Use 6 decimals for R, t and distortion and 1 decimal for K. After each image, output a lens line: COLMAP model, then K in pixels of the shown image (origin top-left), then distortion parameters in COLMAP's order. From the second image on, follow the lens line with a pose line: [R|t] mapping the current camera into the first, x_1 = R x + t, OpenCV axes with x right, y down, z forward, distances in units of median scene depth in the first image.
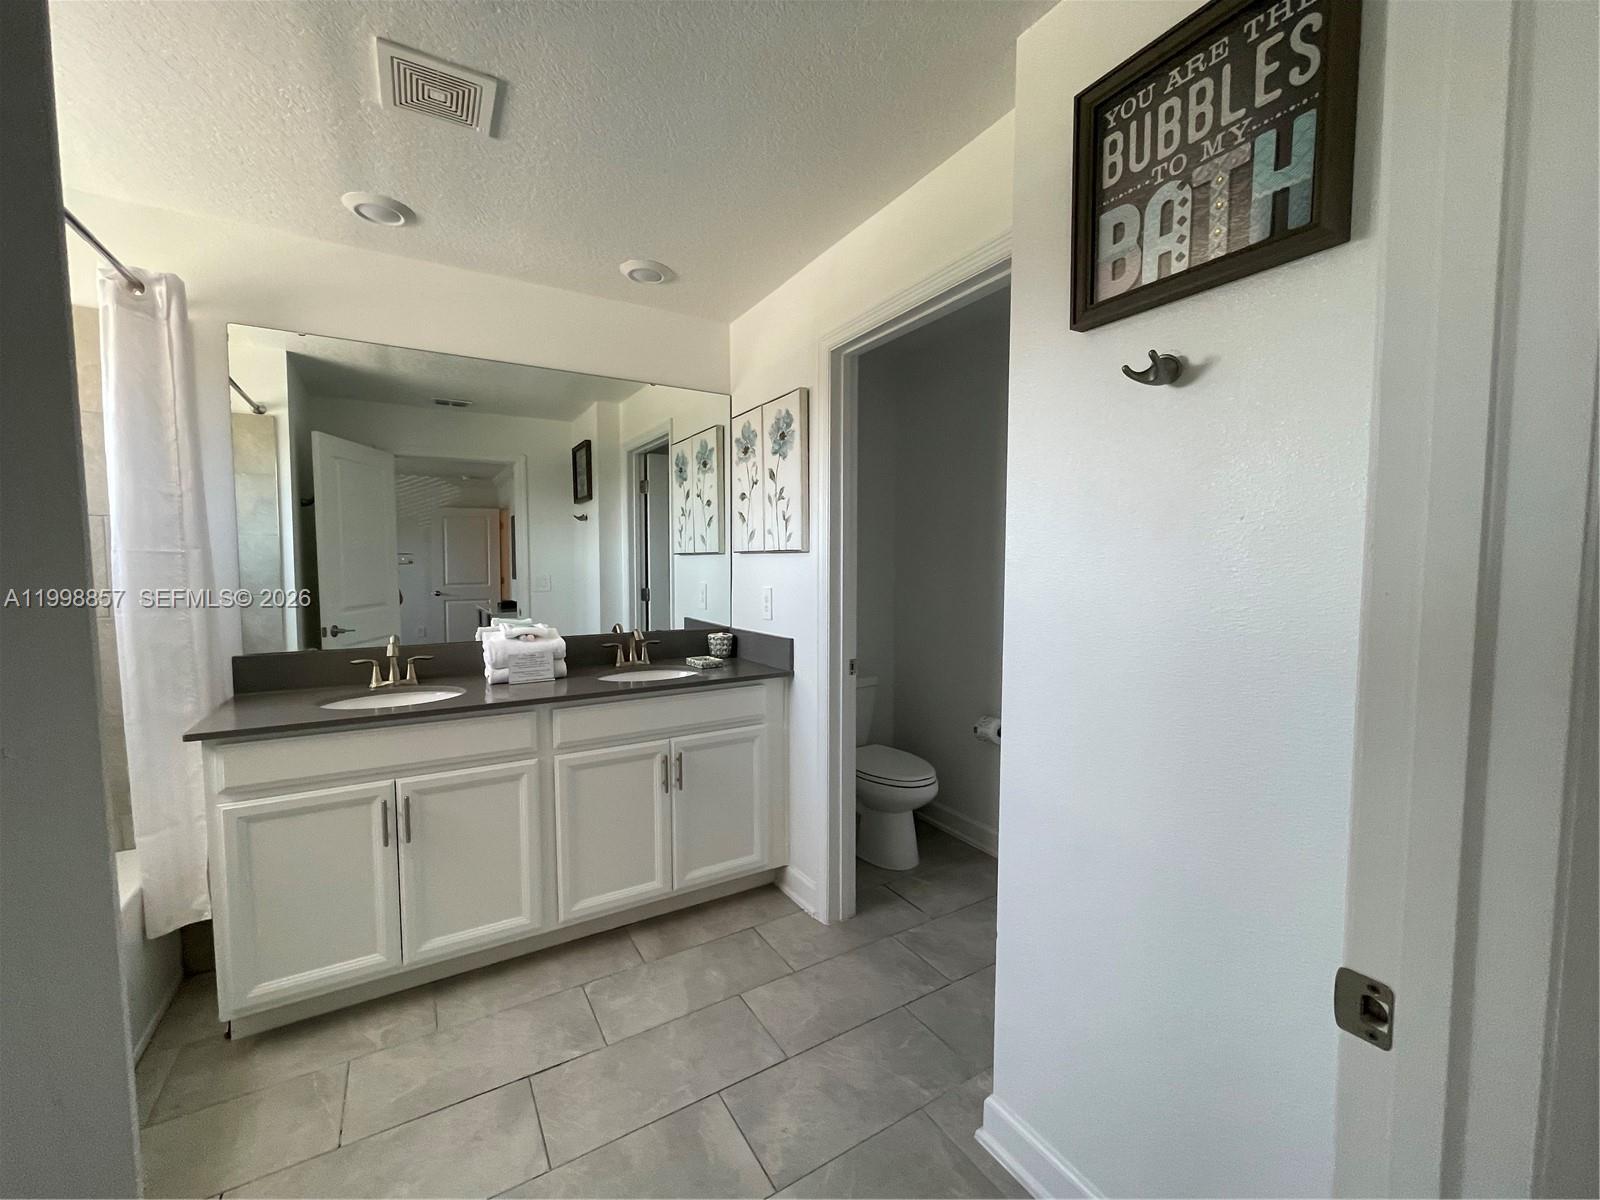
lens RADIAL K [[646.1, 0, 799.7], [0, 646.1, 602.0], [0, 0, 1]] dist [-0.001166, -0.000058]
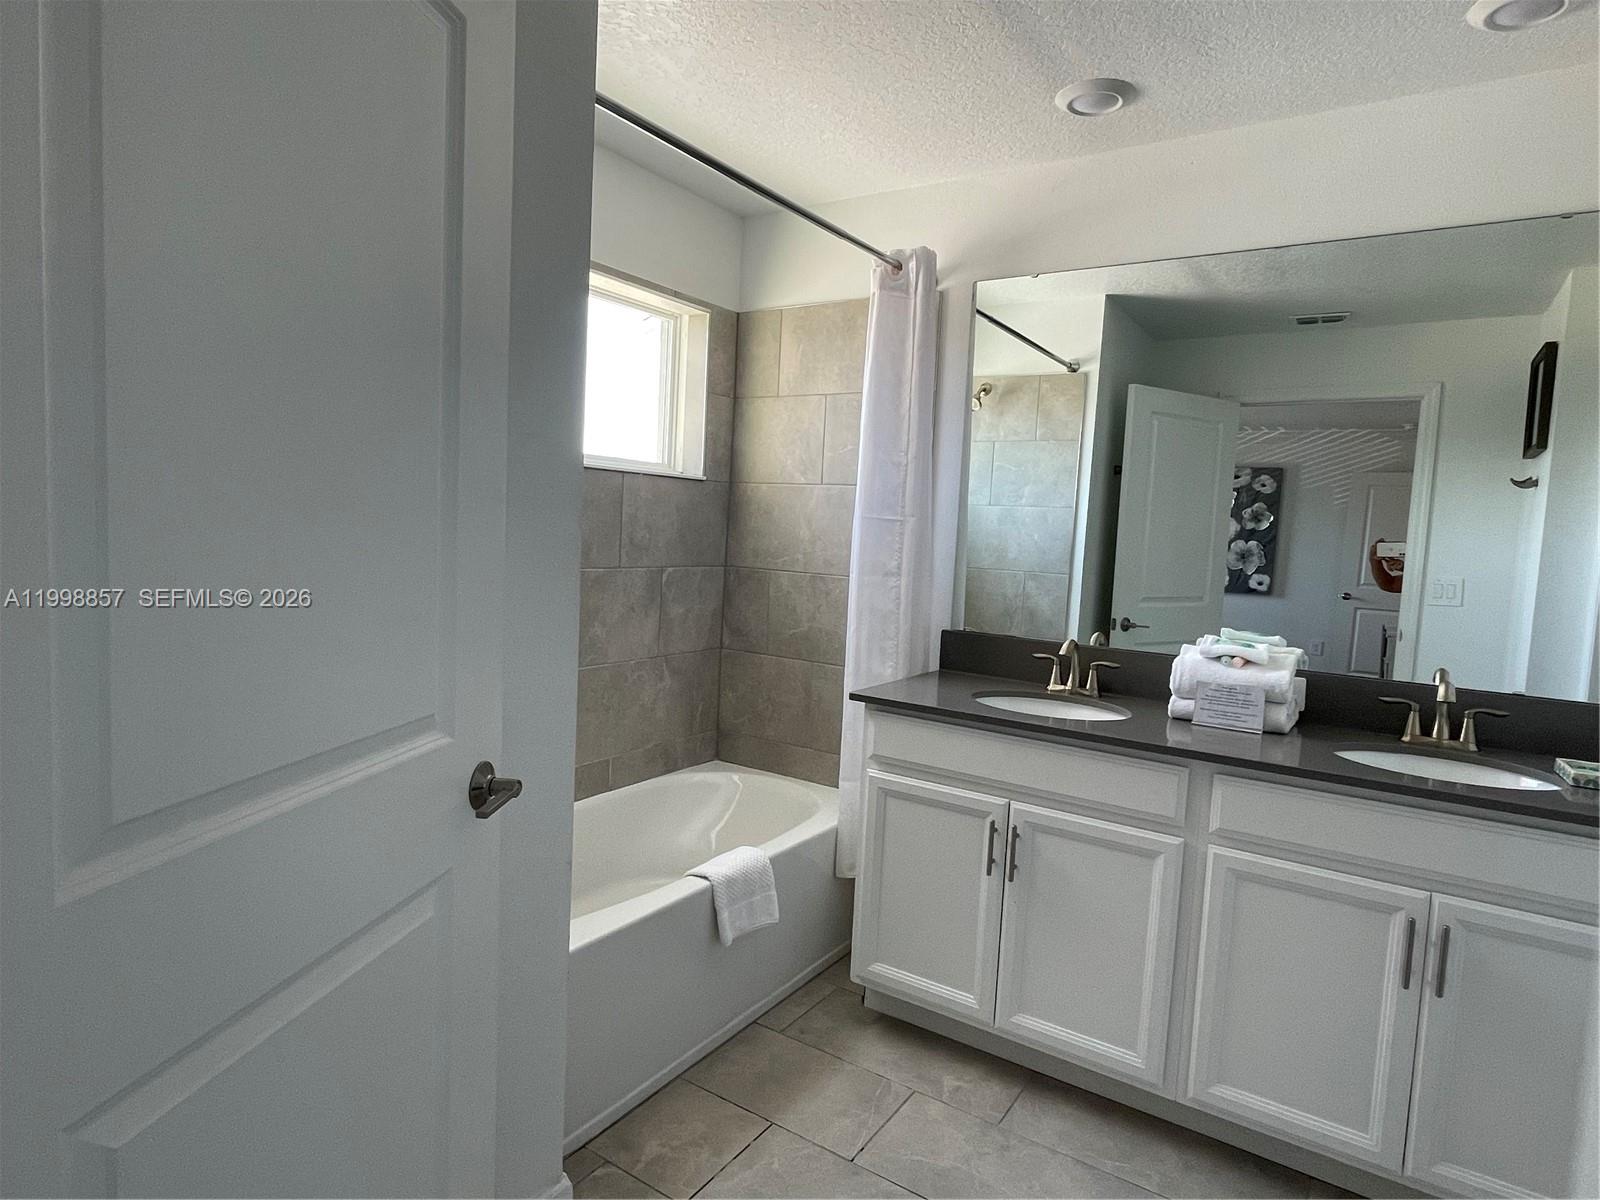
lens RADIAL K [[900.2, 0, 798.8], [0, 900.2, 595.0], [0, 0, 1]] dist [0.000318, 0.003506]
pose [[0.427846, 0.093231, -0.899031, 0.219337], [-0.106785, 0.992914, 0.052148, -0.013314], [0.897522, 0.073691, 0.434770, 0.200057]]
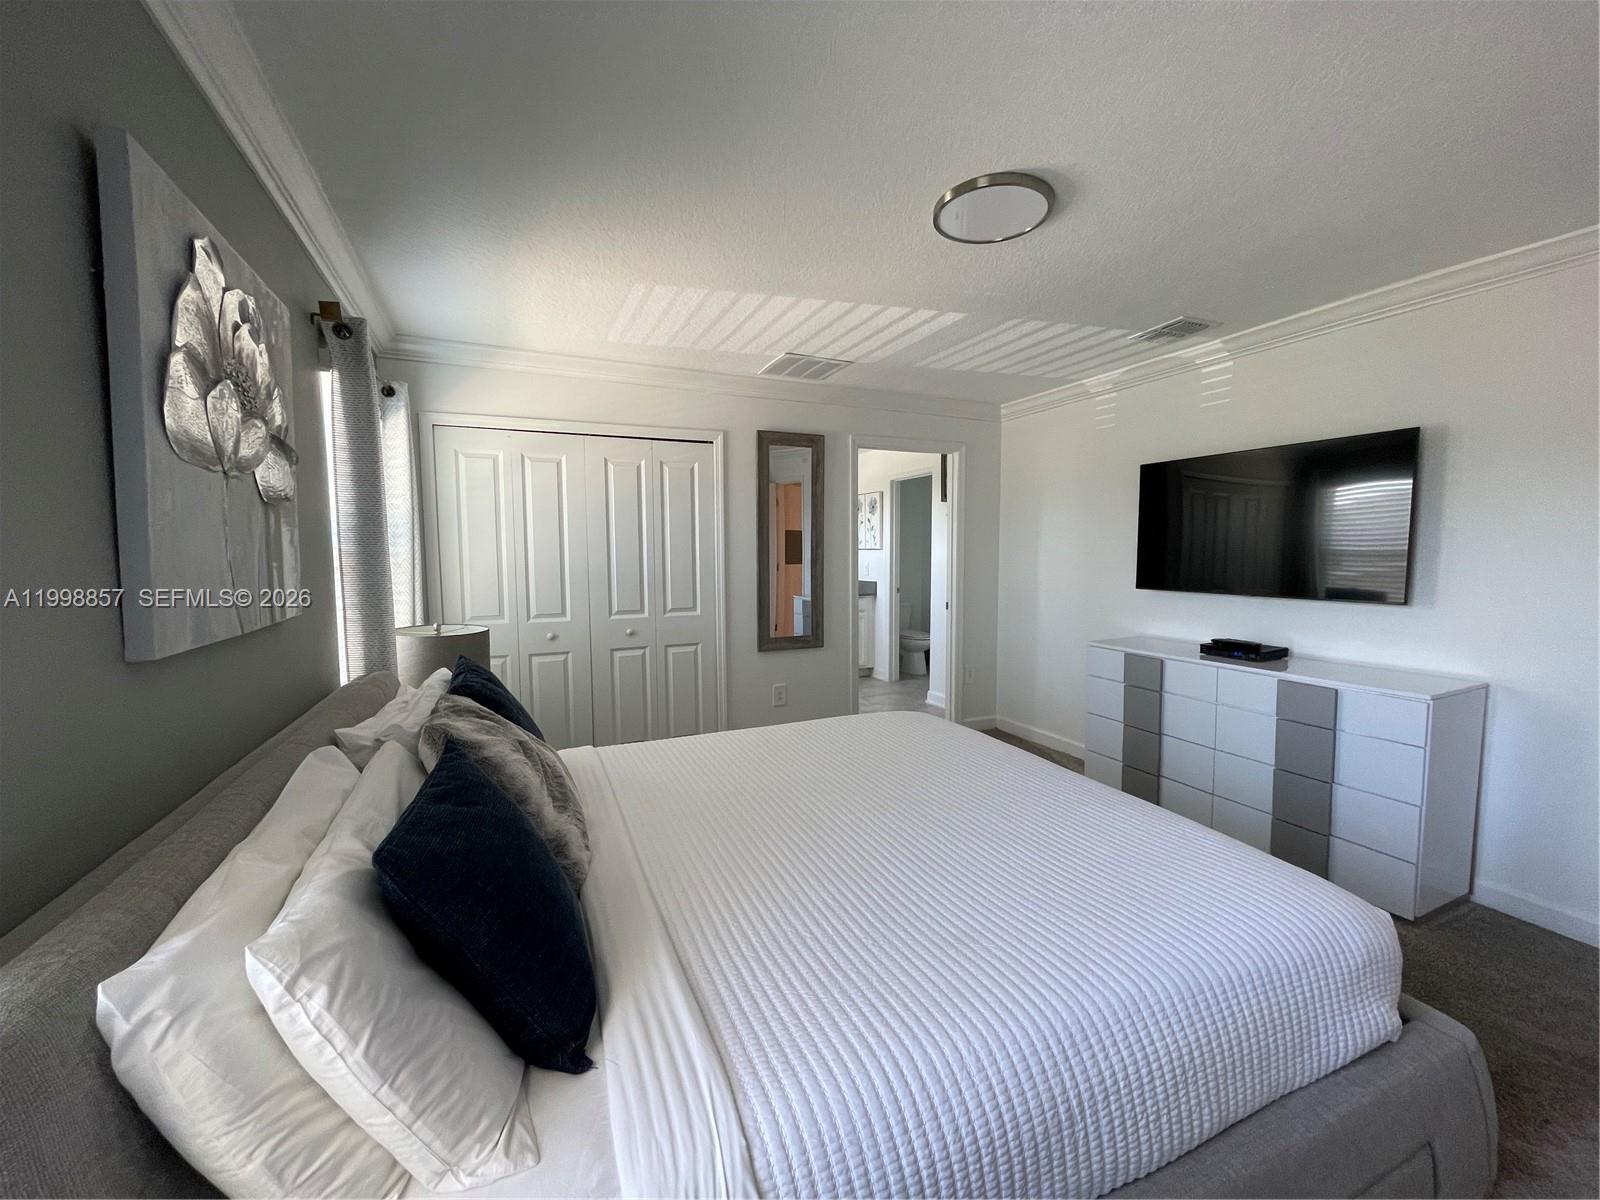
lens RADIAL K [[646.1, 0, 803.1], [0, 646.1, 598.3], [0, 0, 1]] dist [-0.001166, -0.000058]
pose [[0.993517, 0.002960, -0.113645, -0.010260], [-0.002007, 0.999962, 0.008498, 0.116486], [0.113666, -0.008215, 0.993485, -1.944298]]
